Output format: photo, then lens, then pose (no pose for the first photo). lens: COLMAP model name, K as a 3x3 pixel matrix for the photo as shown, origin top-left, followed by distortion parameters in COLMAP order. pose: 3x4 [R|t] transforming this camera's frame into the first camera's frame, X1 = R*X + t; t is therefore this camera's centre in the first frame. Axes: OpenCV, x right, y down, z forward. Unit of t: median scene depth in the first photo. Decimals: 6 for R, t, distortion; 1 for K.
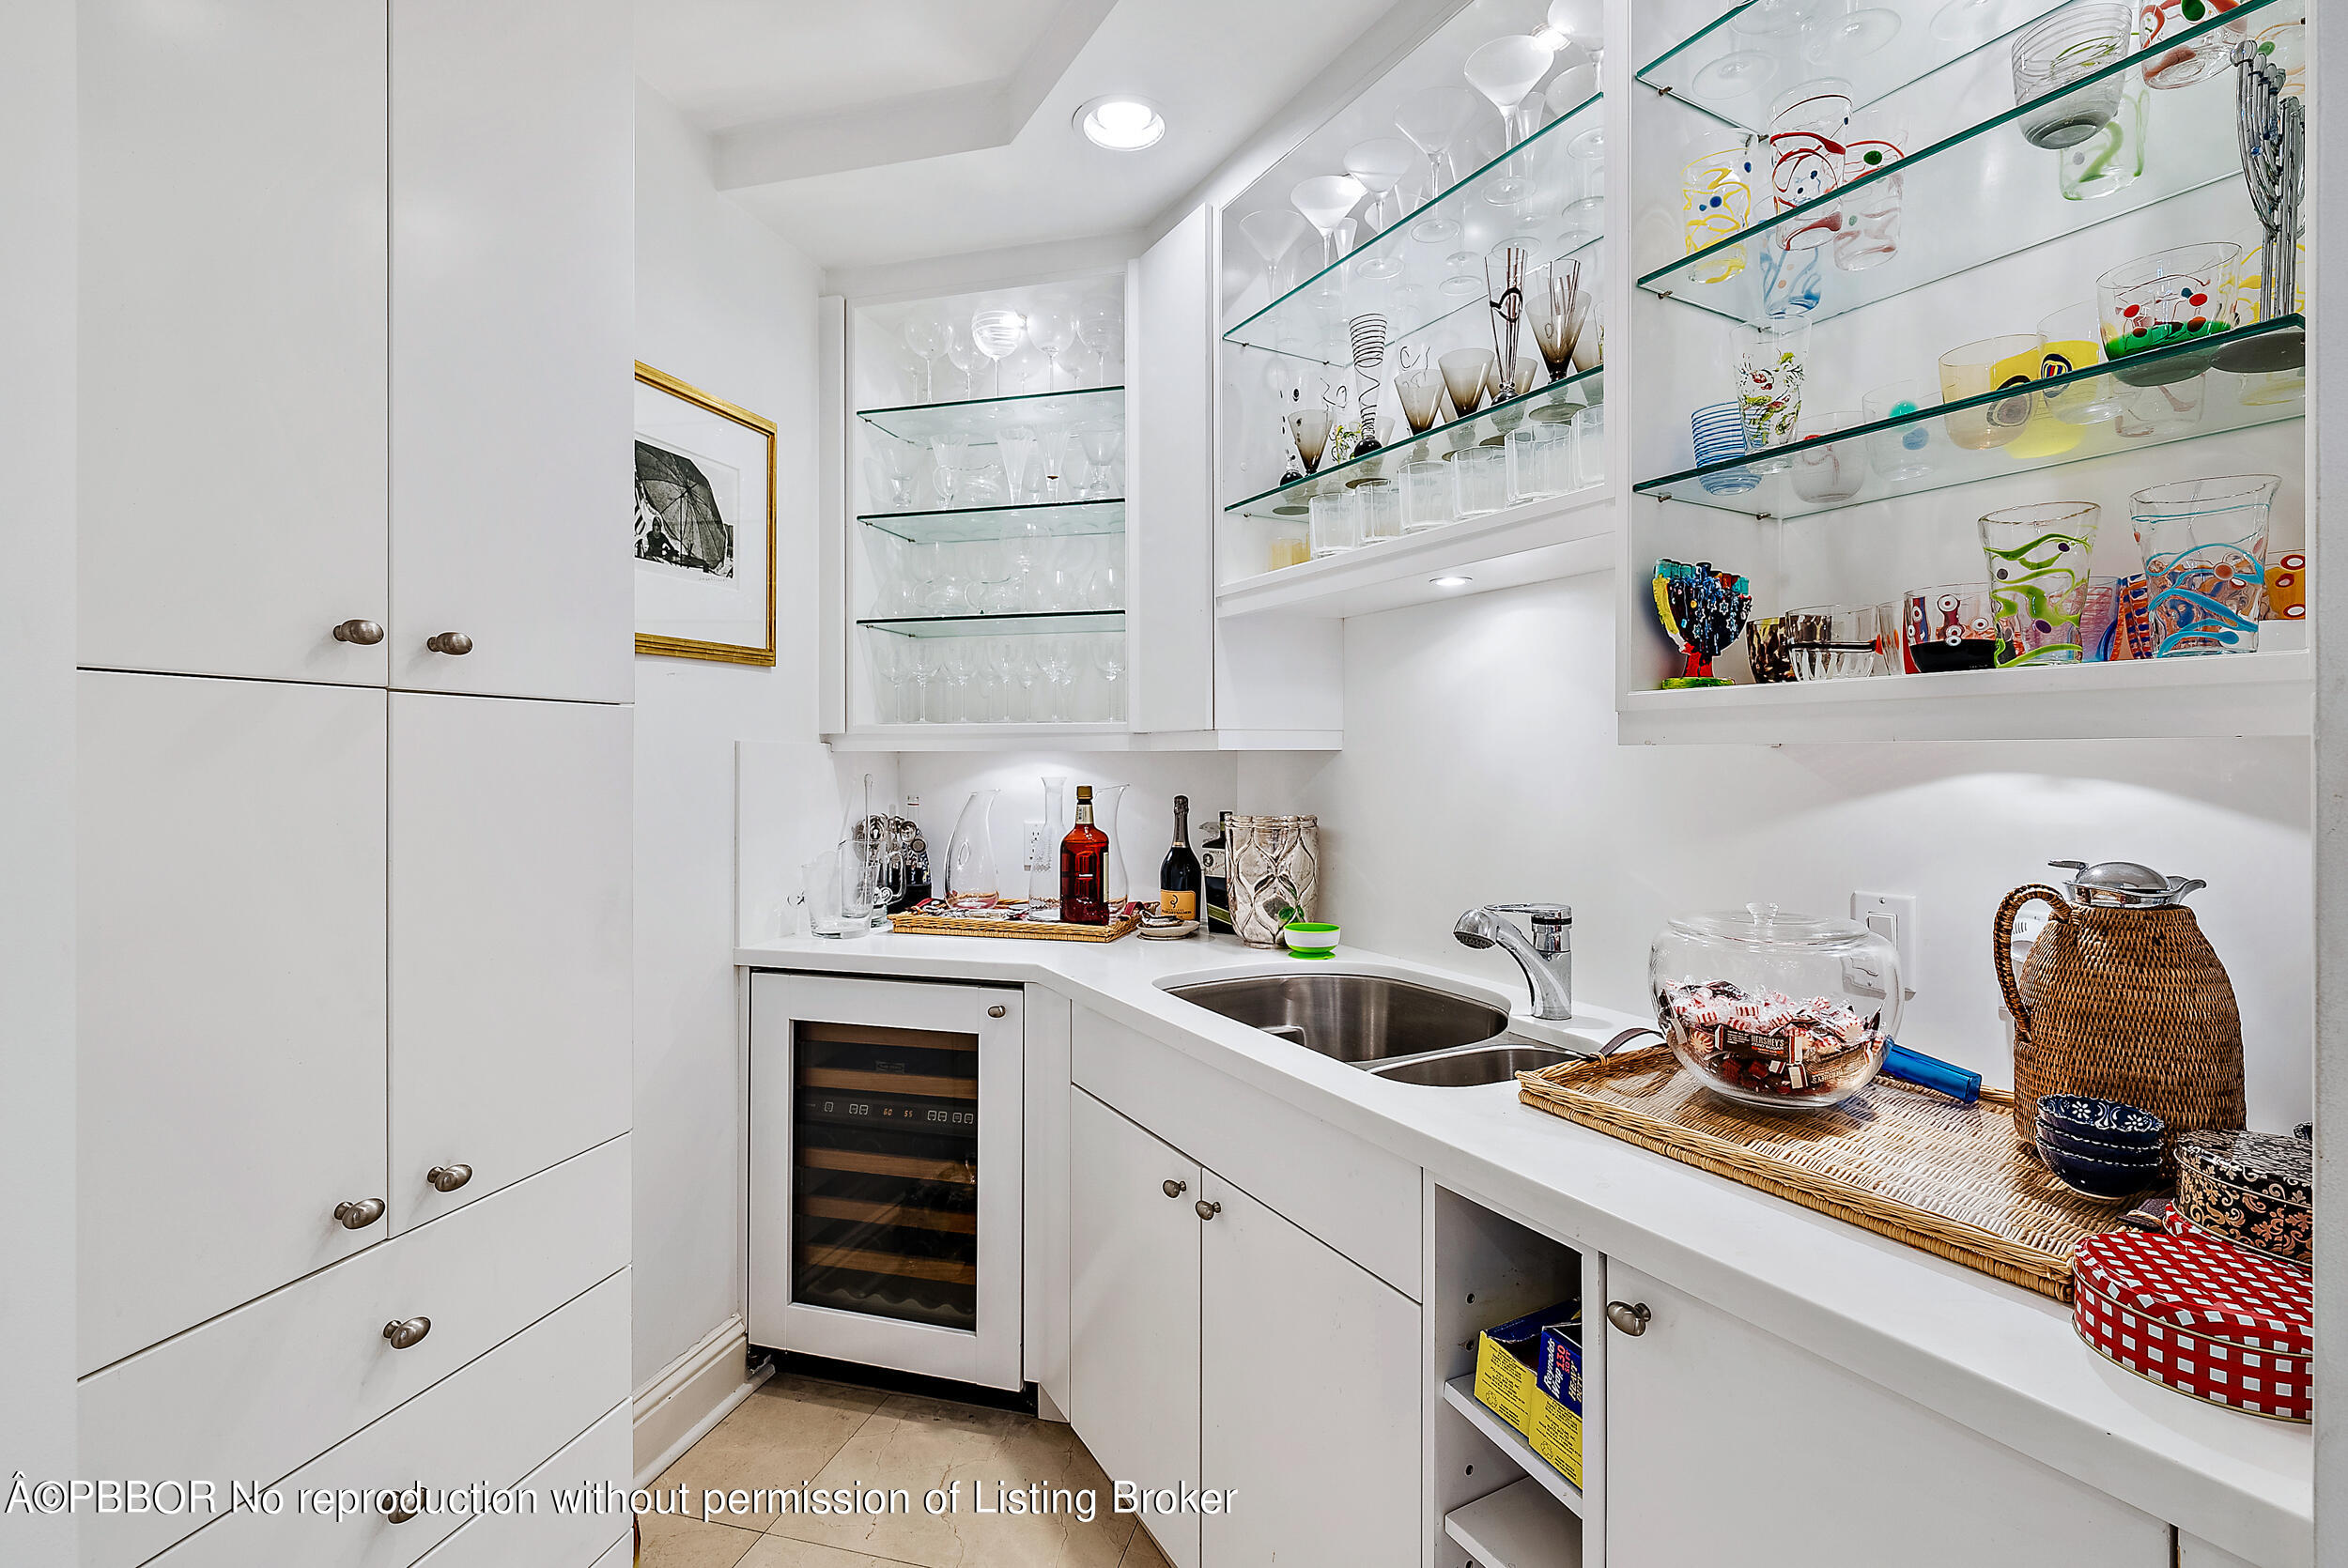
lens RADIAL K [[1064.7, 0, 1175.8], [0, 1064.7, 744.4], [0, 0, 1]] dist [-0.028276, 0.000030]
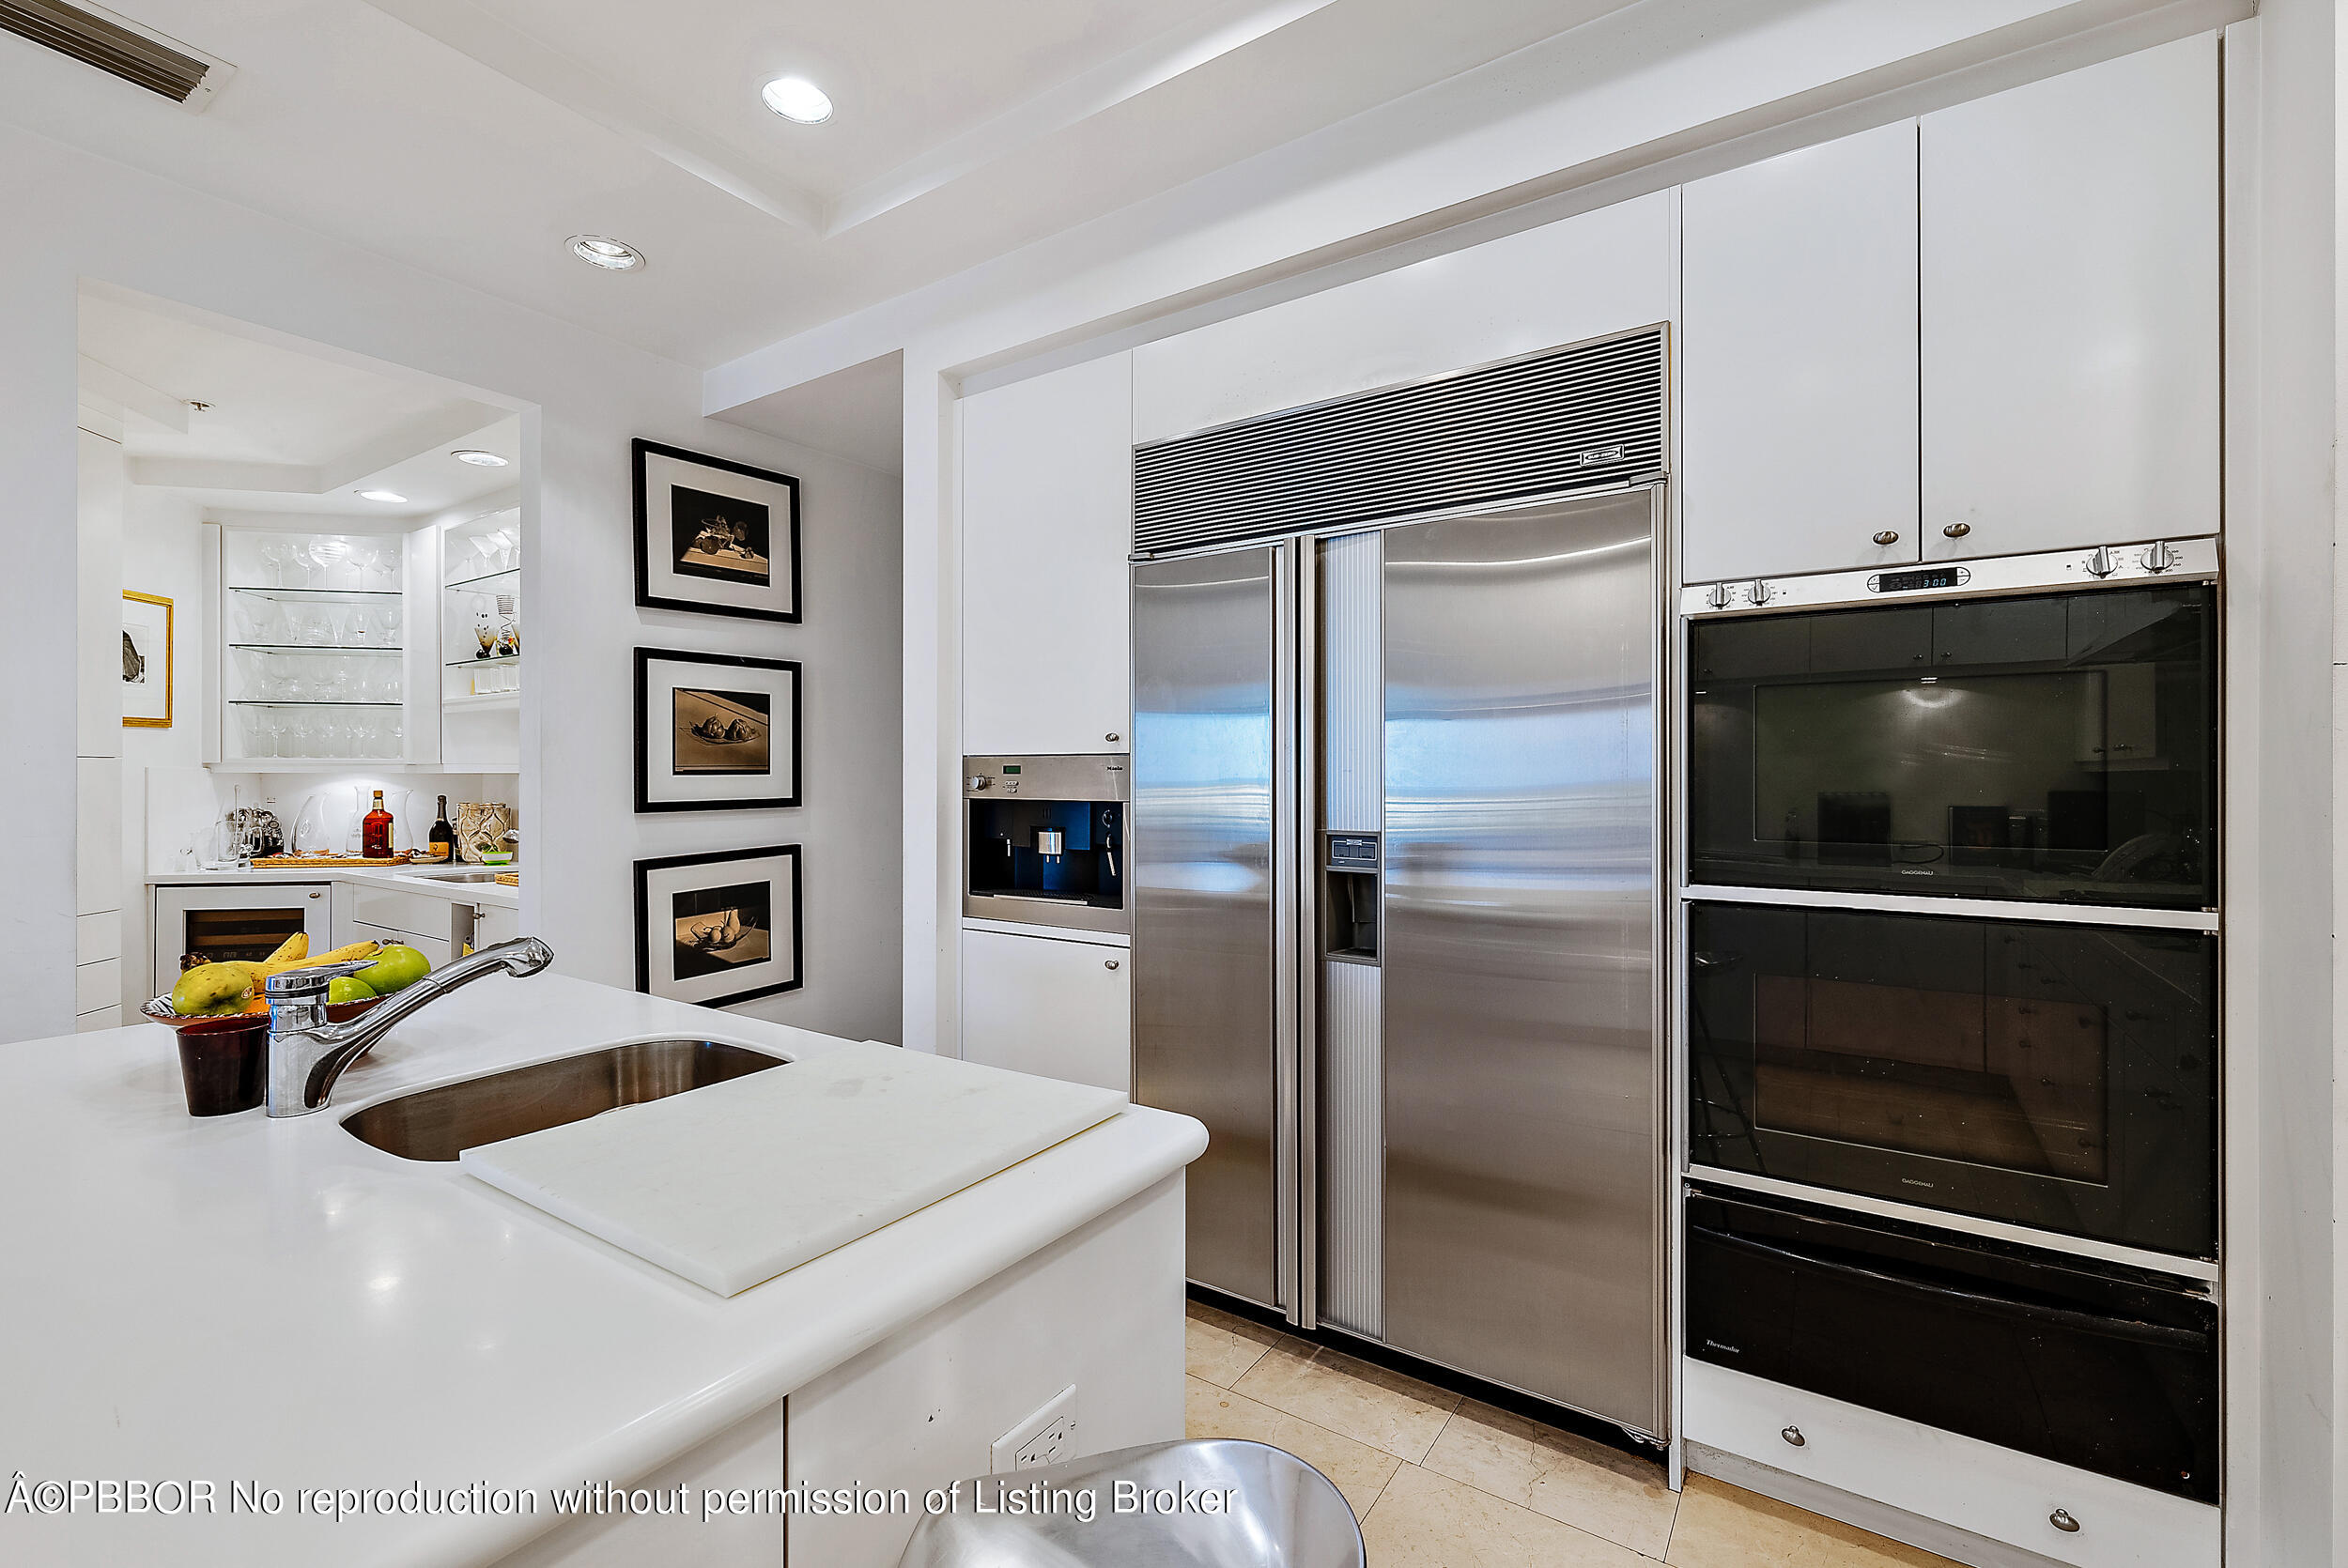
lens RADIAL K [[1018.3, 0, 1179.5], [0, 1018.3, 769.0], [0, 0, 1]] dist [0.000593, -0.000241]
pose [[0.897022, 0.005154, 0.441956, 0.406058], [-0.007720, 0.999962, 0.004007, -0.019970], [-0.441919, -0.007006, 0.897028, -1.342008]]
